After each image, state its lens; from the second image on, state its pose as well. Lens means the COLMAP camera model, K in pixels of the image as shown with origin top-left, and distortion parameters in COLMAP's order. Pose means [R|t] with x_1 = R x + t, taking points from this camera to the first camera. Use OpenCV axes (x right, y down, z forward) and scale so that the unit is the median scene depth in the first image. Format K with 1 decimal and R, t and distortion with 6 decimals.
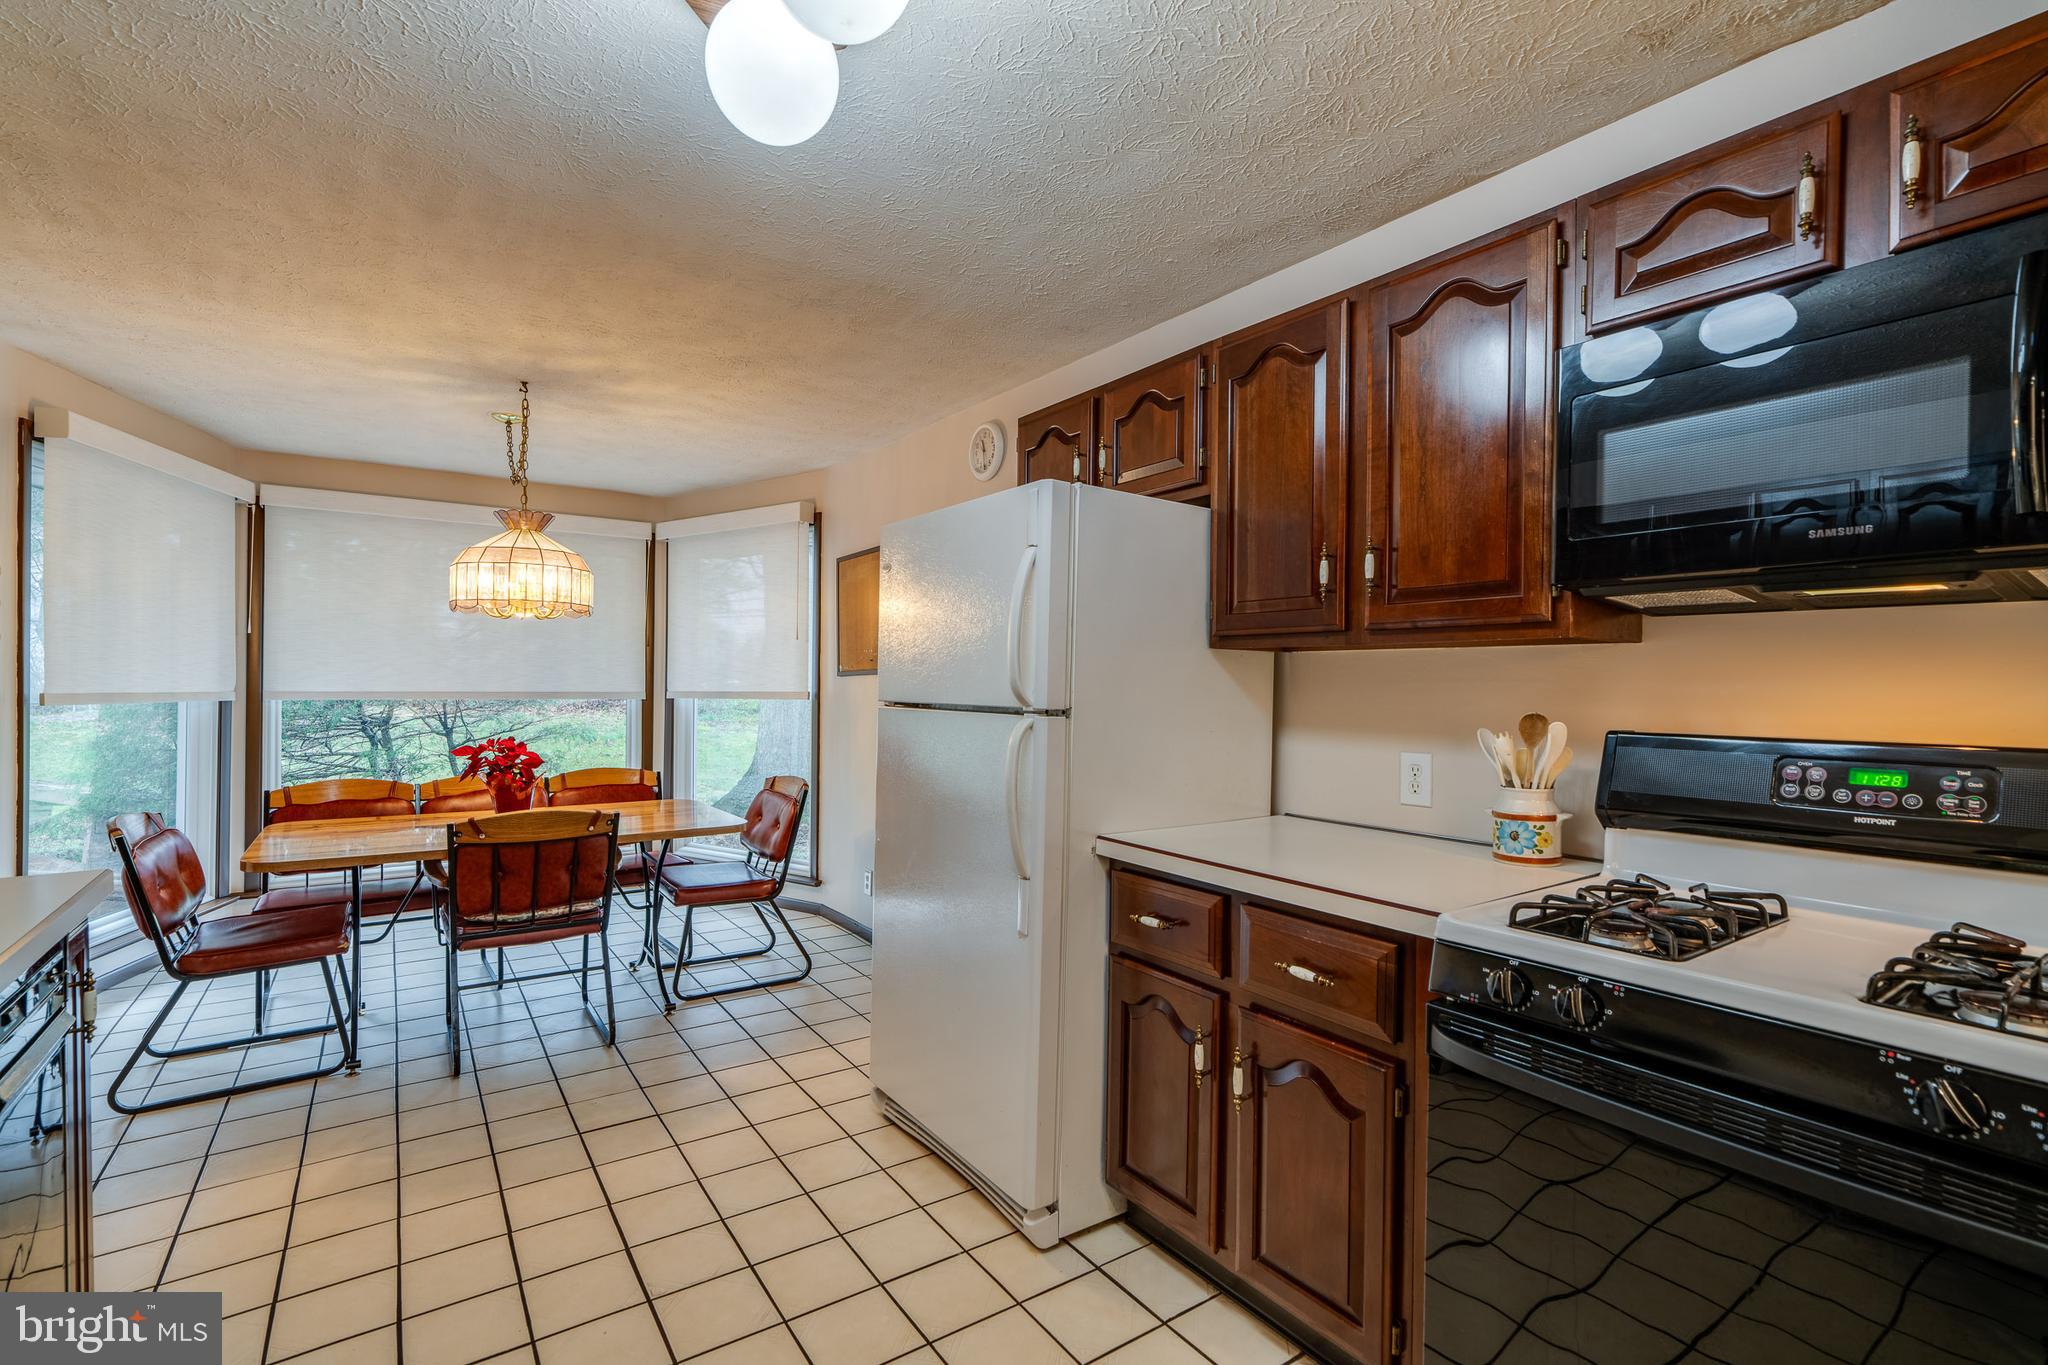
lens RADIAL K [[938.0, 0, 1003.2], [0, 938.0, 672.4], [0, 0, 1]] dist [-0.004023, -0.000076]
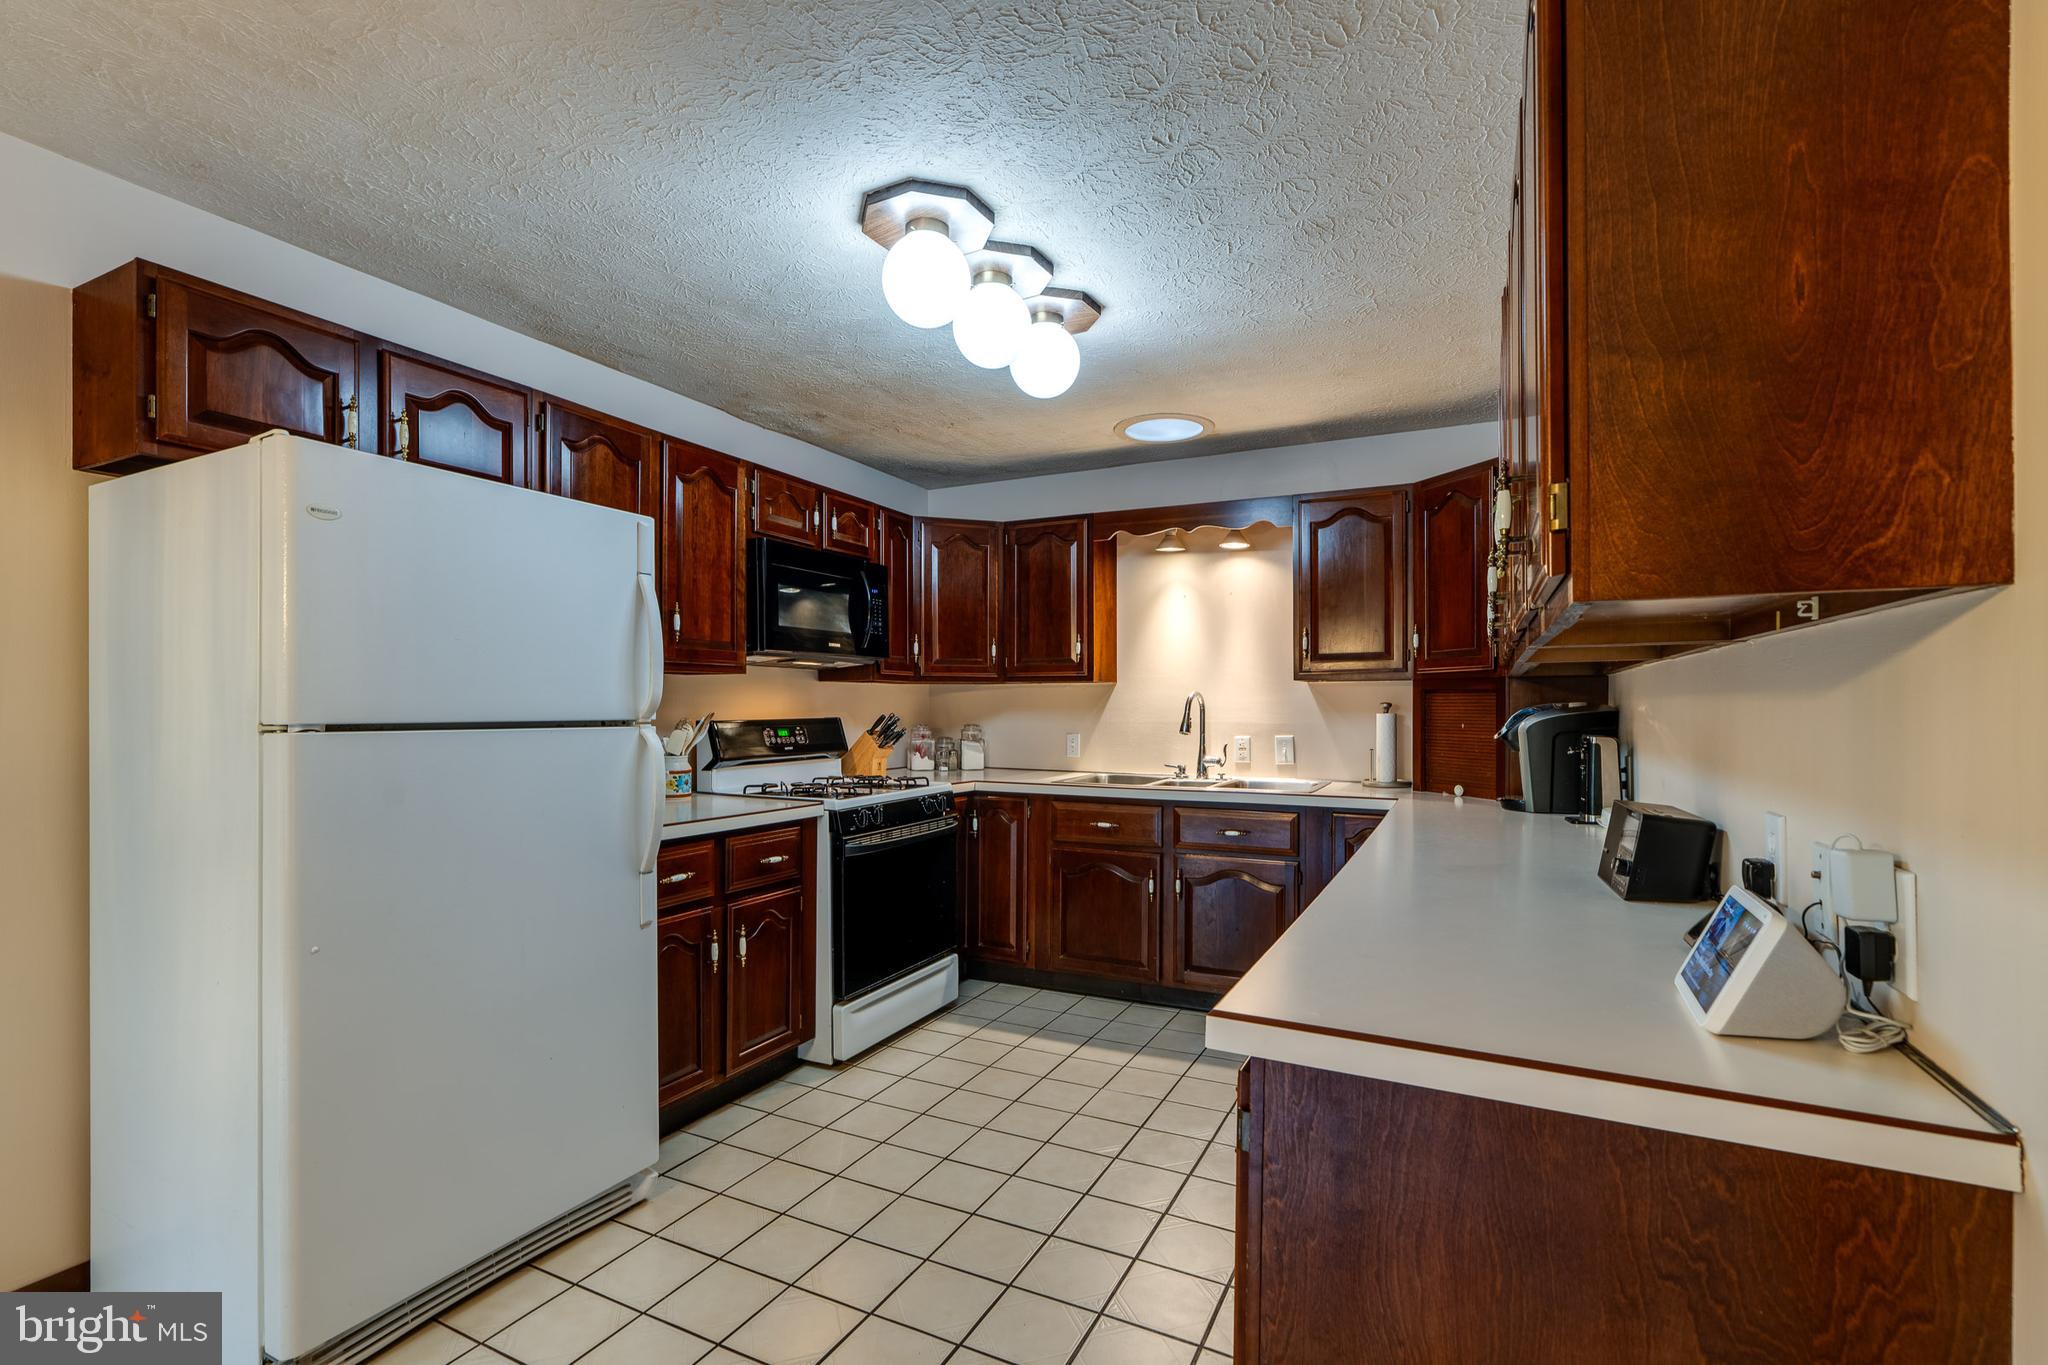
lens RADIAL K [[938.0, 0, 1024.5], [0, 938.0, 697.4], [0, 0, 1]] dist [-0.004023, -0.000076]
pose [[-0.494279, -0.002576, 0.869299, -0.666583], [-0.017795, 0.999816, -0.007155, 0.006965], [-0.869121, -0.019005, -0.494234, 0.656519]]
